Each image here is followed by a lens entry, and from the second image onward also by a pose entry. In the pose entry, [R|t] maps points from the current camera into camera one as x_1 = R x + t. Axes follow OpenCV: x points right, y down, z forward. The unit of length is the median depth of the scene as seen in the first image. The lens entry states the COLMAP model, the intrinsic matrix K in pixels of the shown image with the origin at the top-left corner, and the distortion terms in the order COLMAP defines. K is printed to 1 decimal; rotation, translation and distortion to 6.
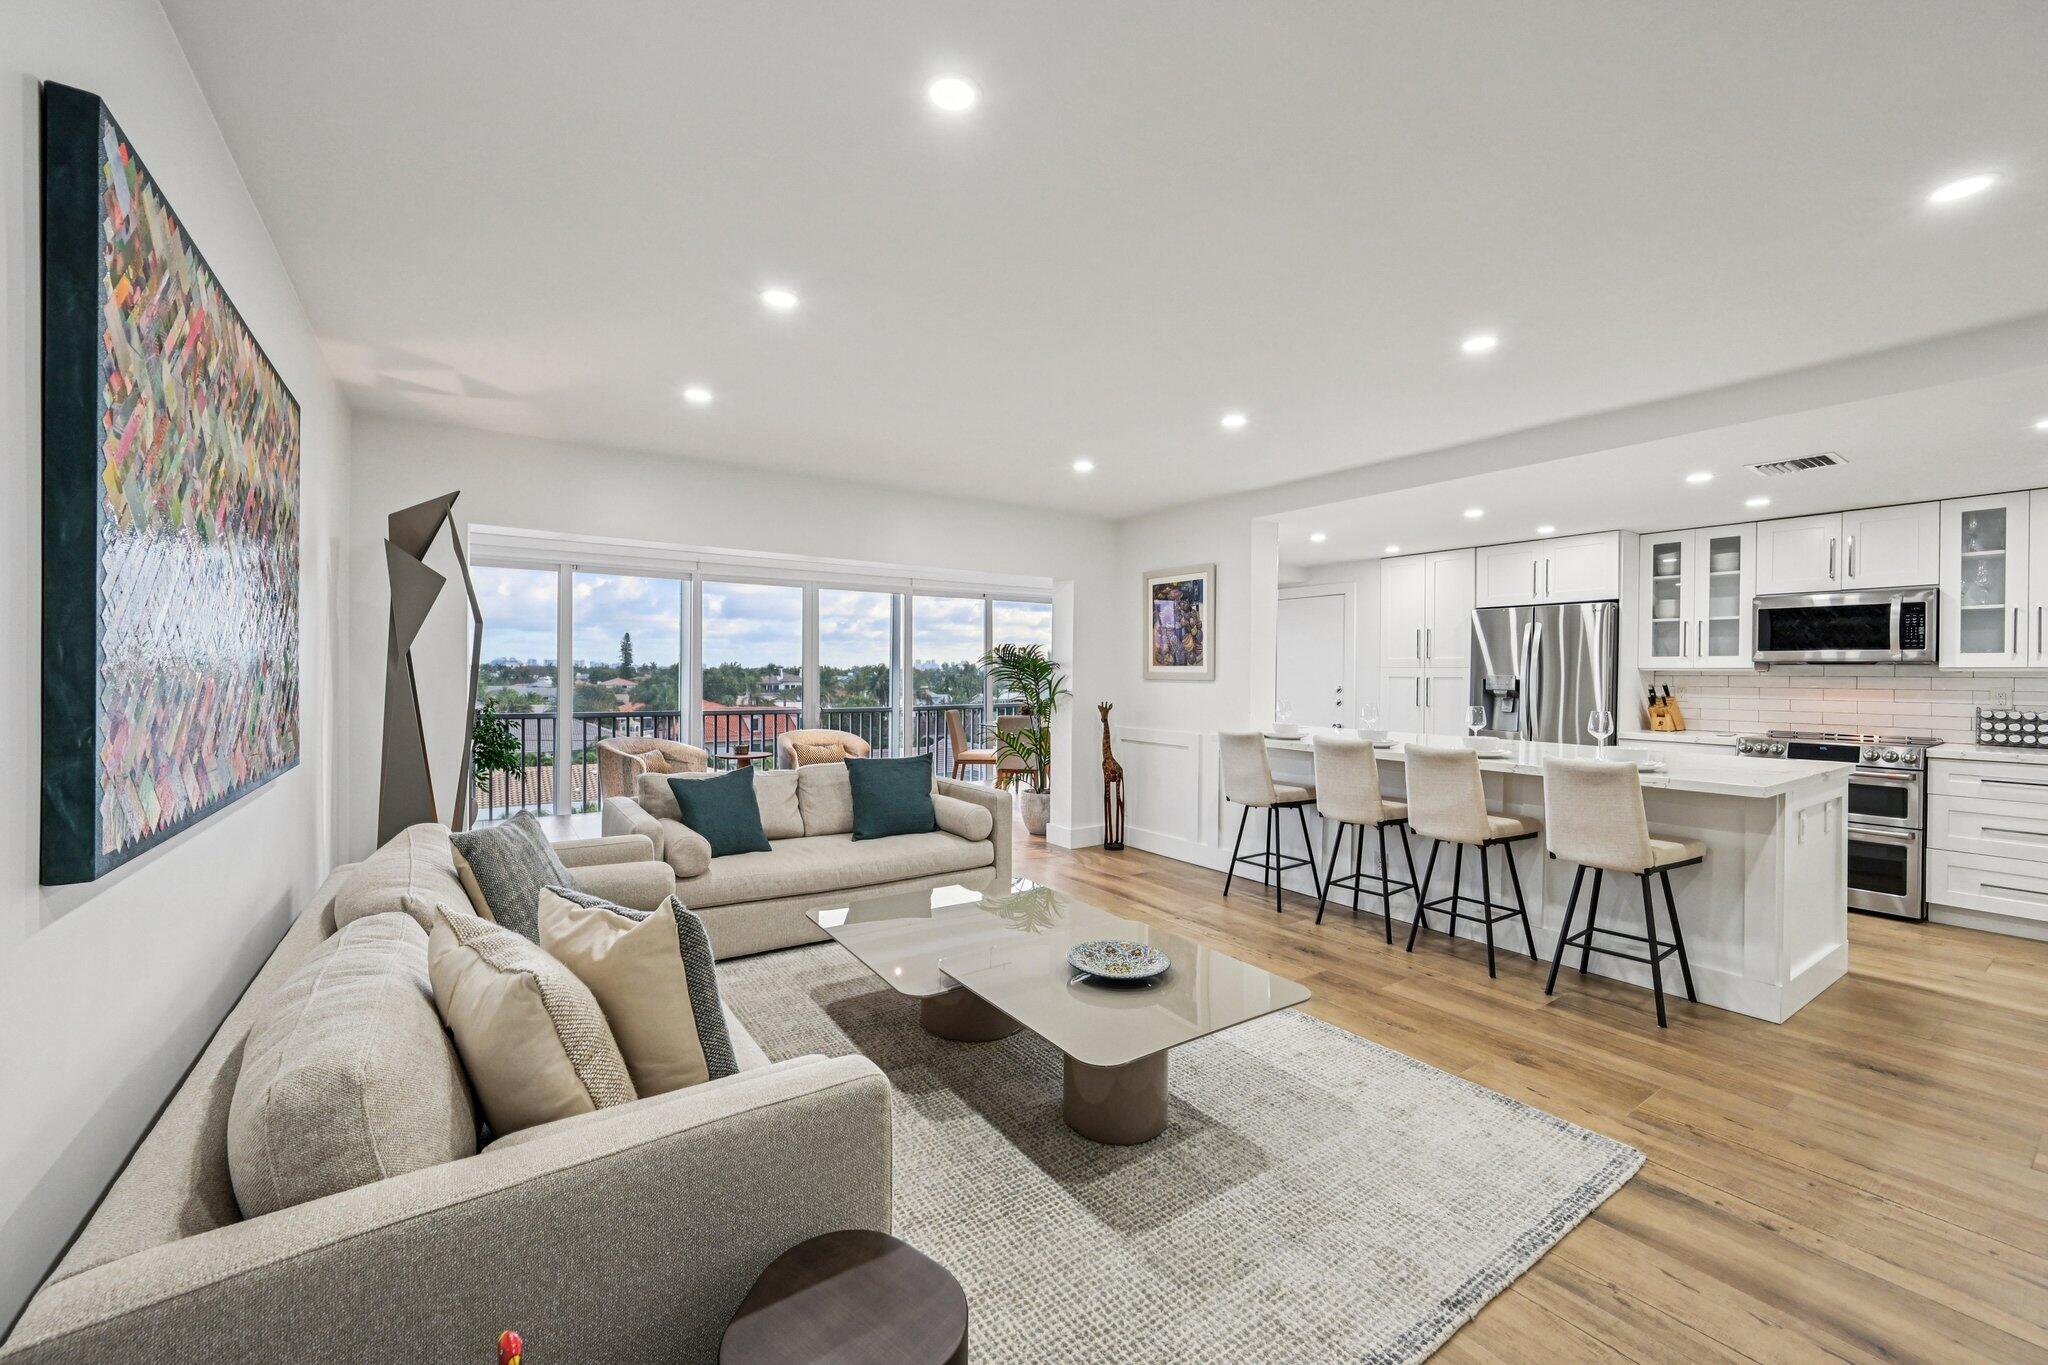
lens RADIAL K [[806.5, 0, 1026.0], [0, 806.5, 676.3], [0, 0, 1]] dist [0.000097, 0.000107]
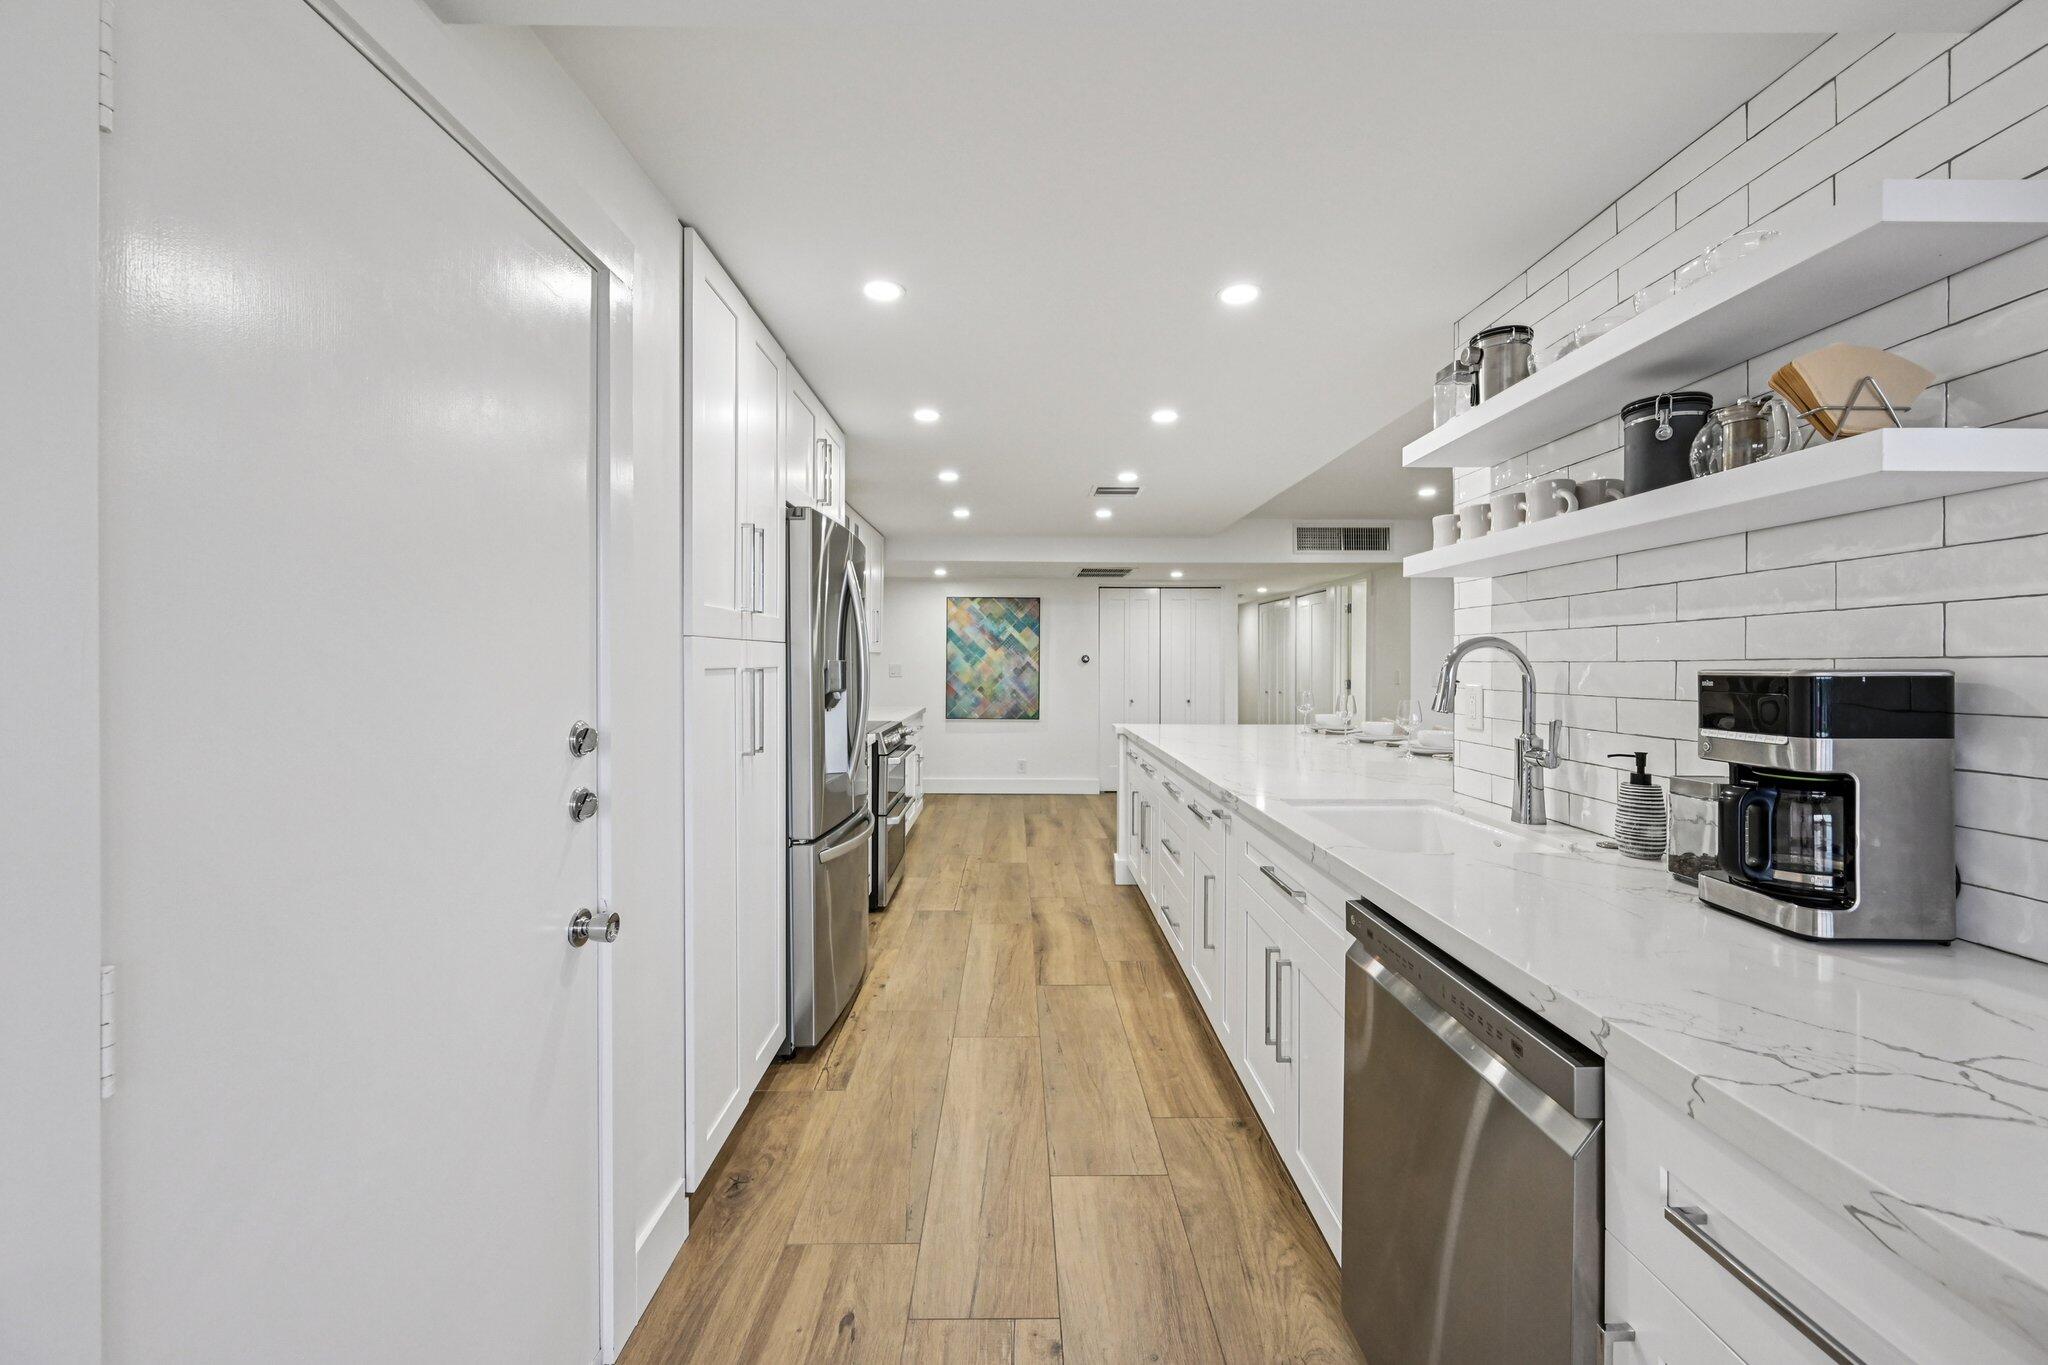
lens RADIAL K [[815.8, 0, 1023.0], [0, 815.8, 662.7], [0, 0, 1]] dist [0.001250, -0.000092]
pose [[-0.829676, -0.010162, 0.558153, 0.288468], [-0.005736, 0.999937, 0.009679, -0.006165], [-0.558216, 0.004829, -0.829682, 1.695446]]
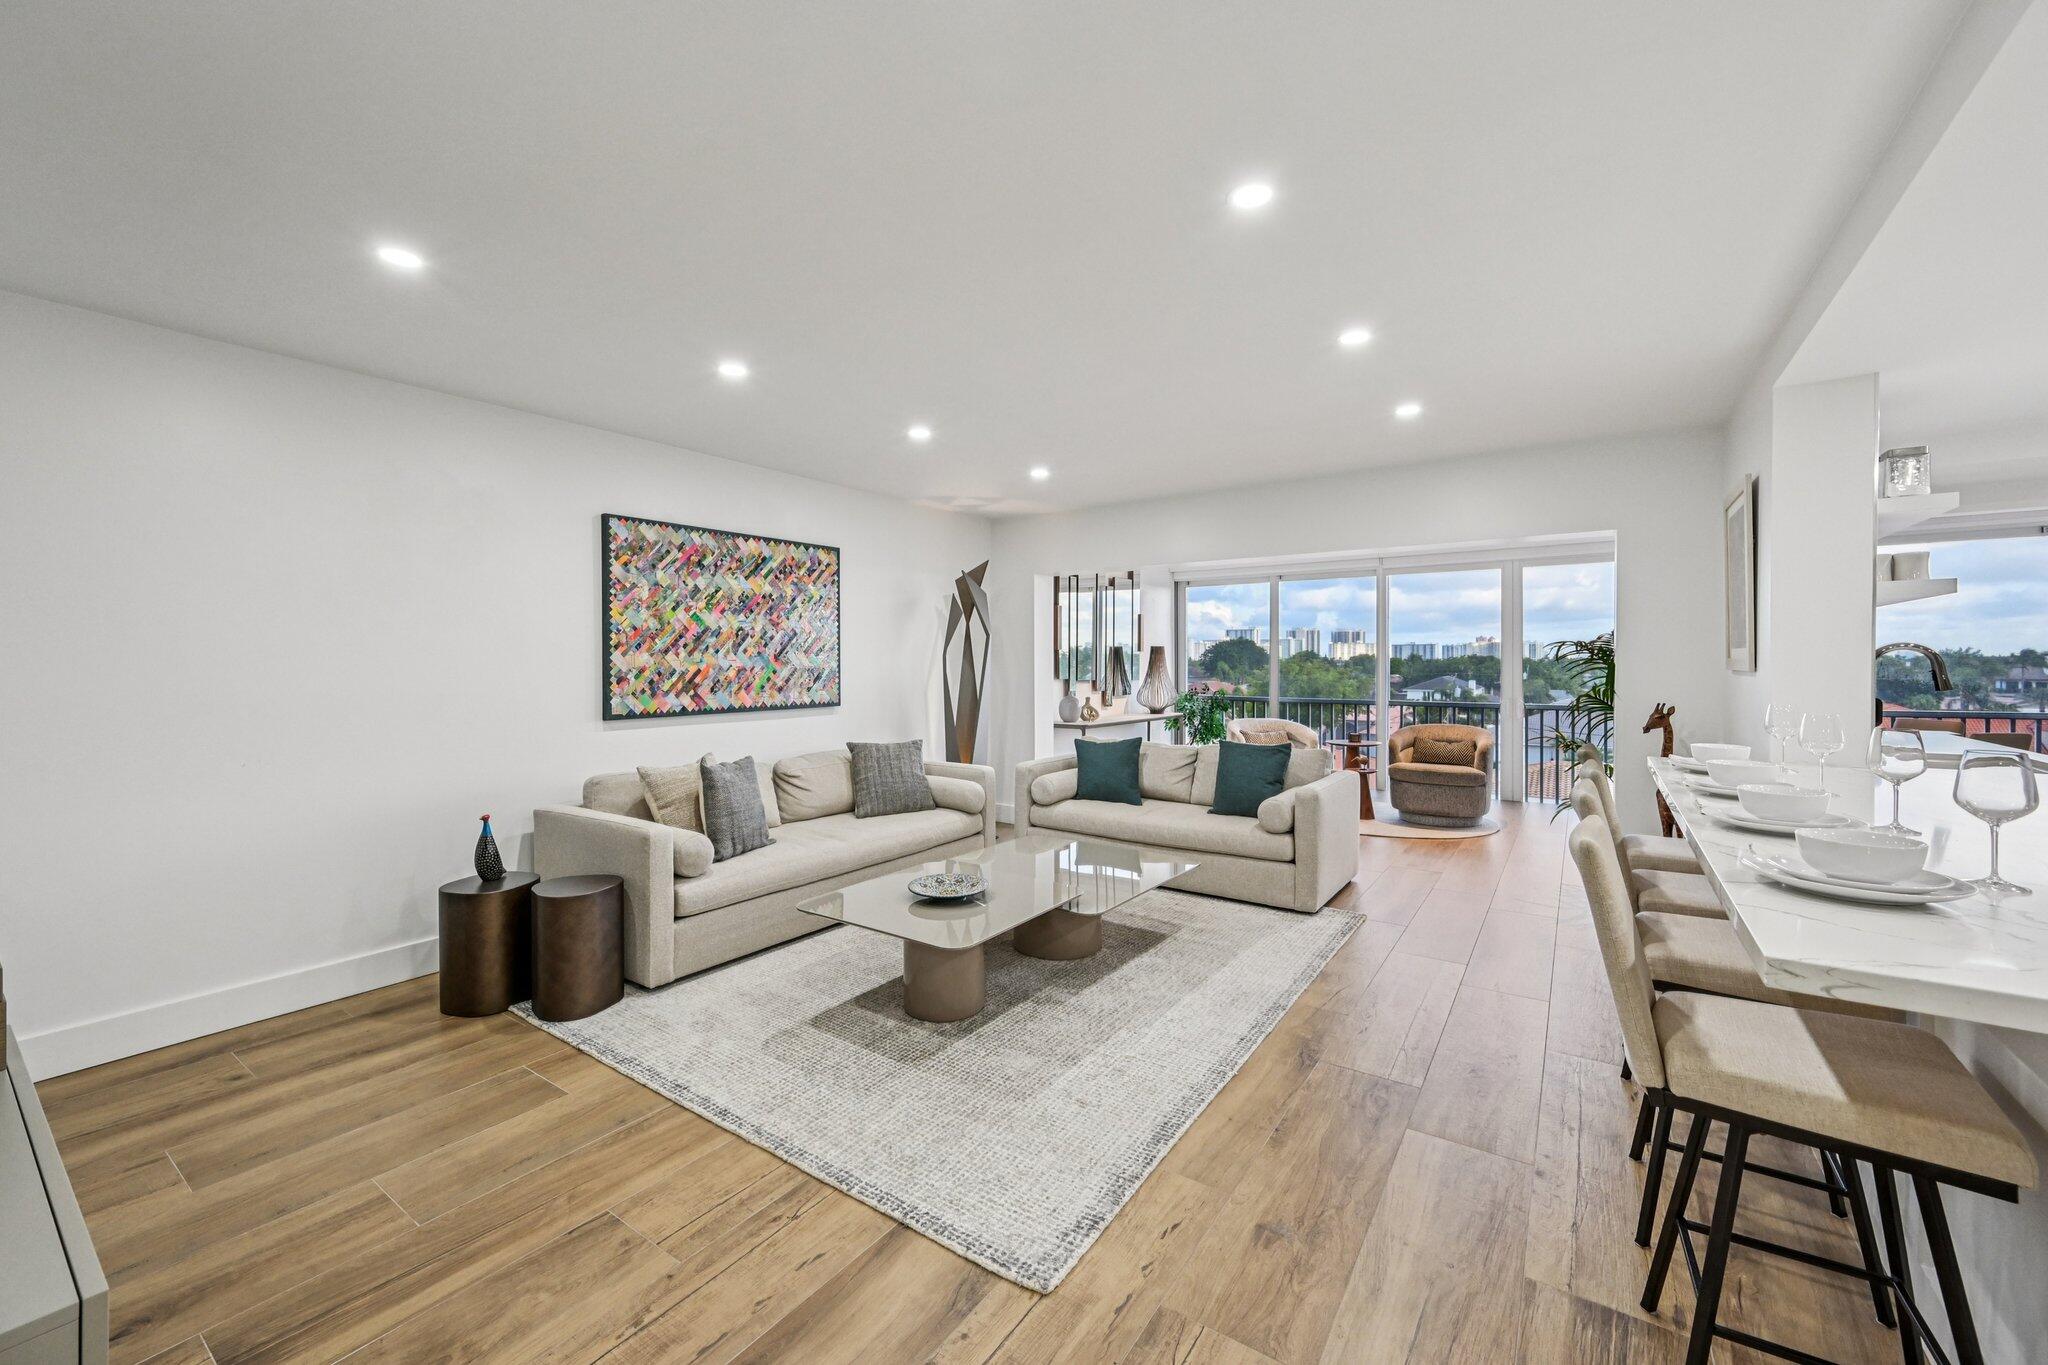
lens RADIAL K [[809.2, 0, 1023.3], [0, 809.2, 671.9], [0, 0, 1]] dist [-0.000105, -0.000283]
pose [[0.353568, 0.002845, -0.935405, 0.683815], [0.001024, 0.999994, 0.003429, 0.003259], [0.935408, -0.002170, 0.353562, 0.330301]]
